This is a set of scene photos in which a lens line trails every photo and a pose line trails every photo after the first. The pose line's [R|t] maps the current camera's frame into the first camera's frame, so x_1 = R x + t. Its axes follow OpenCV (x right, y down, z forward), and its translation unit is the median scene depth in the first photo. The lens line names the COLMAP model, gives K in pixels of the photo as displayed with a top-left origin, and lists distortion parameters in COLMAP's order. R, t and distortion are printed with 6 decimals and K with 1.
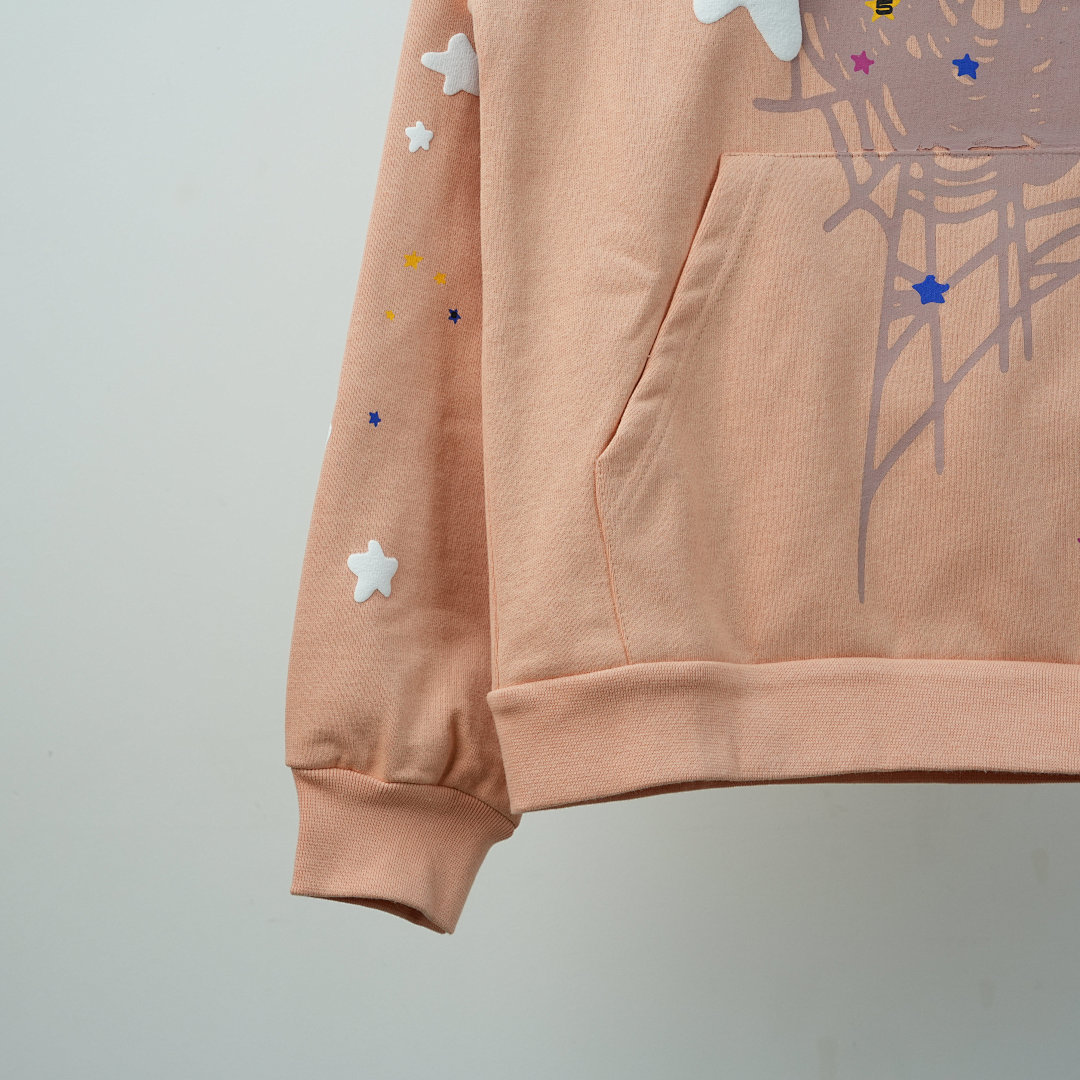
lens RADIAL K [[2474.0, 0, 517.6], [0, 2474.0, 533.9], [0, 0, 1]] dist [0.161004, 0.000000]
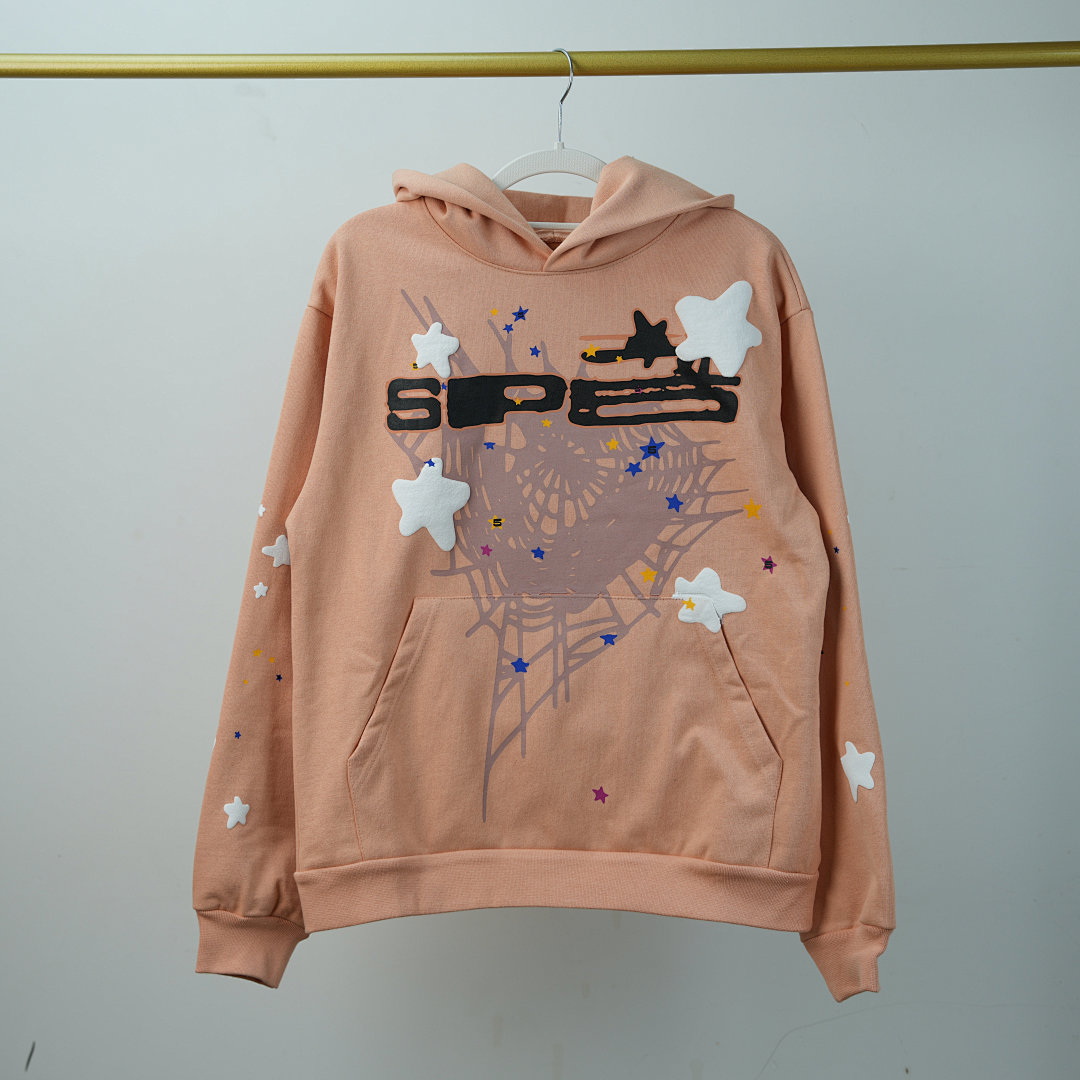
lens RADIAL K [[2572.0, 0, 541.5], [0, 2572.0, 541.9], [0, 0, 1]] dist [0.184381, 0.000000]
pose [[0.999462, 0.003135, 0.032648, 0.116898], [-0.005938, 0.996266, 0.086132, -0.377046], [-0.032256, -0.086280, 0.995749, -1.048339]]
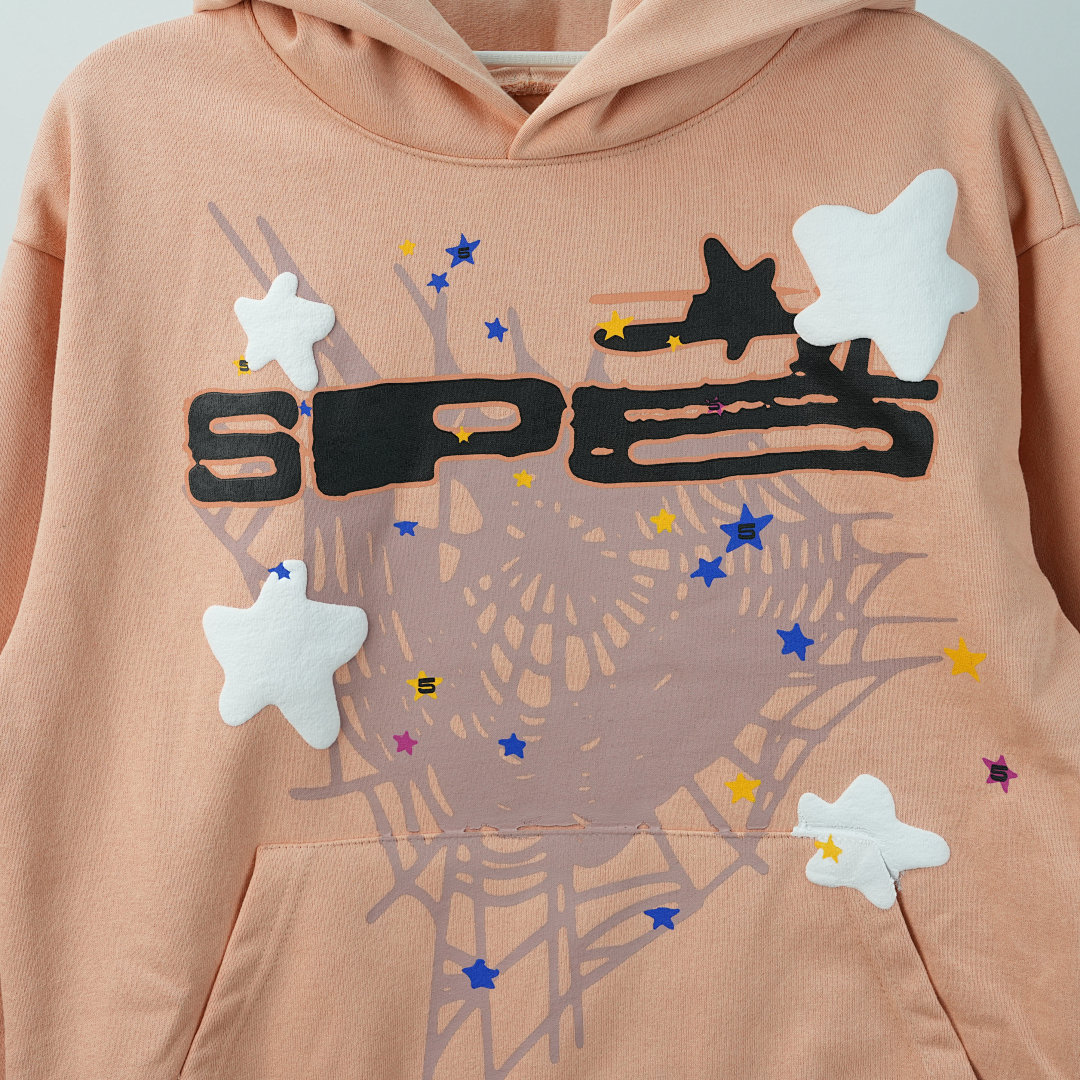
lens RADIAL K [[2474.0, 0, 538.8], [0, 2474.0, 540.3], [0, 0, 1]] dist [0.161004, 0.000000]
pose [[0.999461, -0.020459, 0.025657, 0.168887], [0.015821, 0.985409, 0.169466, -0.431509], [-0.028750, -0.168969, 0.985202, 0.077764]]
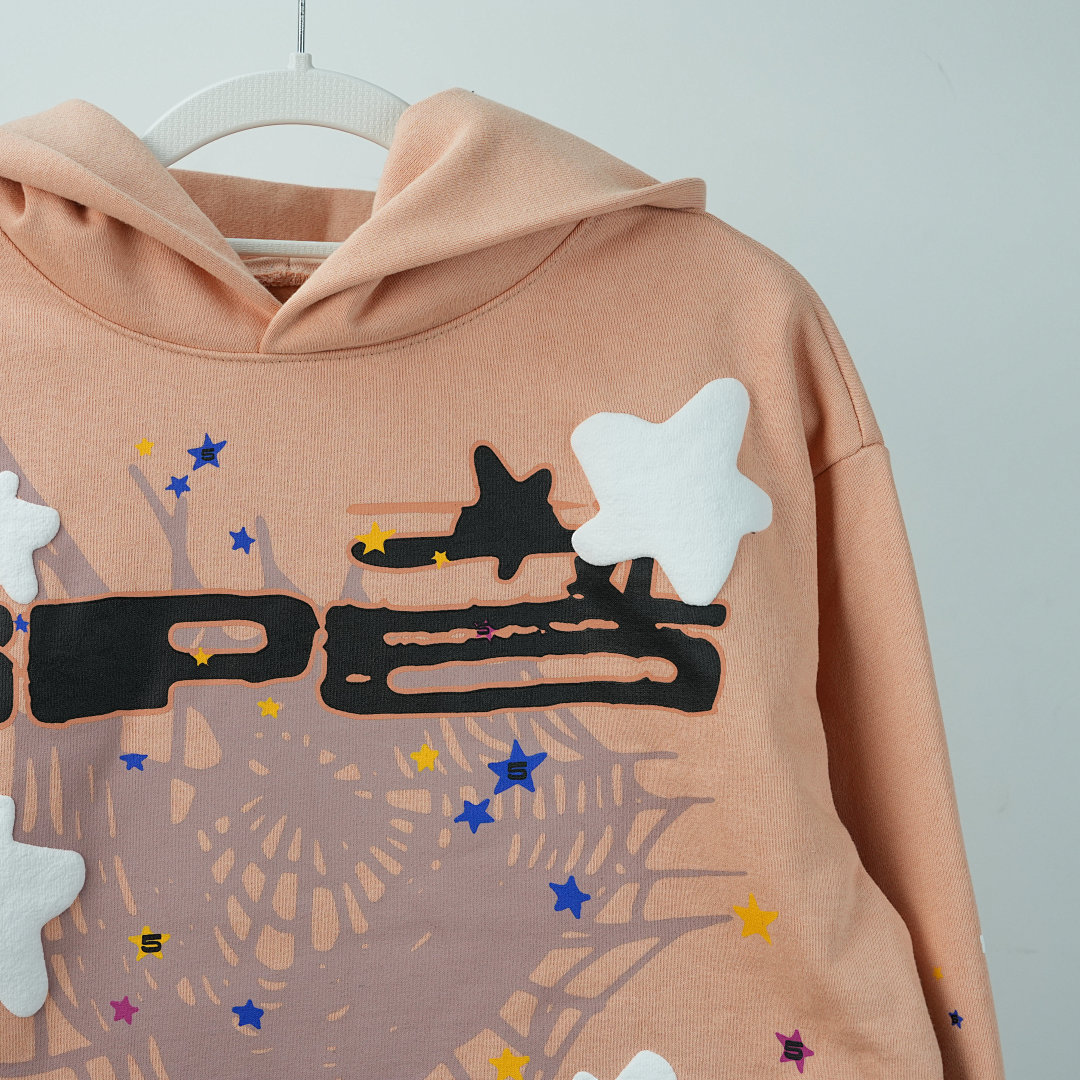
lens RADIAL K [[2474.0, 0, 550.3], [0, 2474.0, 542.3], [0, 0, 1]] dist [0.161004, 0.000000]
pose [[0.996726, 0.005988, 0.080629, 0.214923], [-0.010169, 0.998619, 0.051541, -0.395268], [-0.080209, -0.052192, 0.995411, 0.167268]]
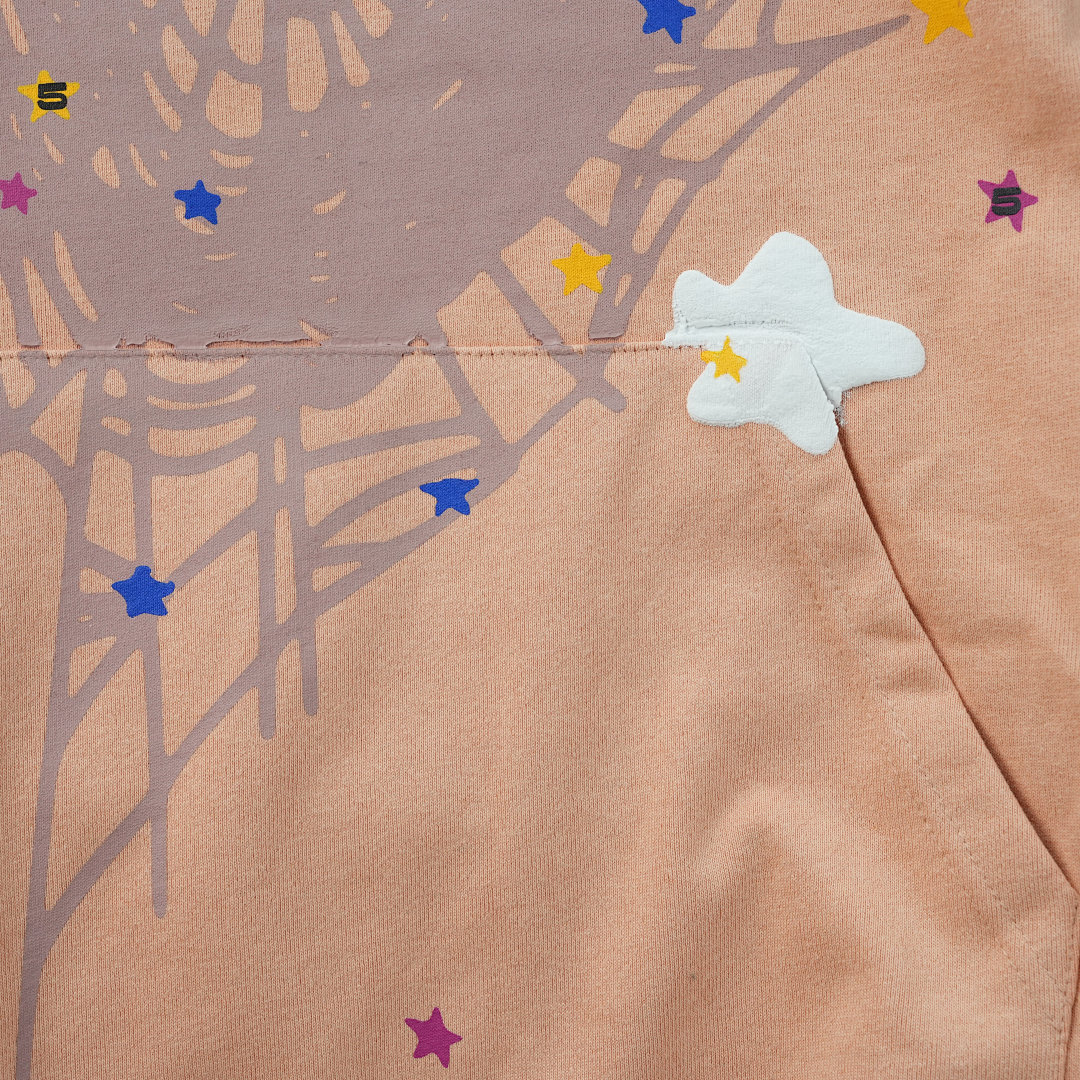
lens RADIAL K [[2474.0, 0, 531.8], [0, 2474.0, 540.6], [0, 0, 1]] dist [0.161004, 0.000000]
pose [[0.996994, -0.016613, 0.075673, 0.214075], [0.015722, 0.999800, 0.012351, -0.116618], [-0.075864, -0.011125, 0.997056, 0.428602]]
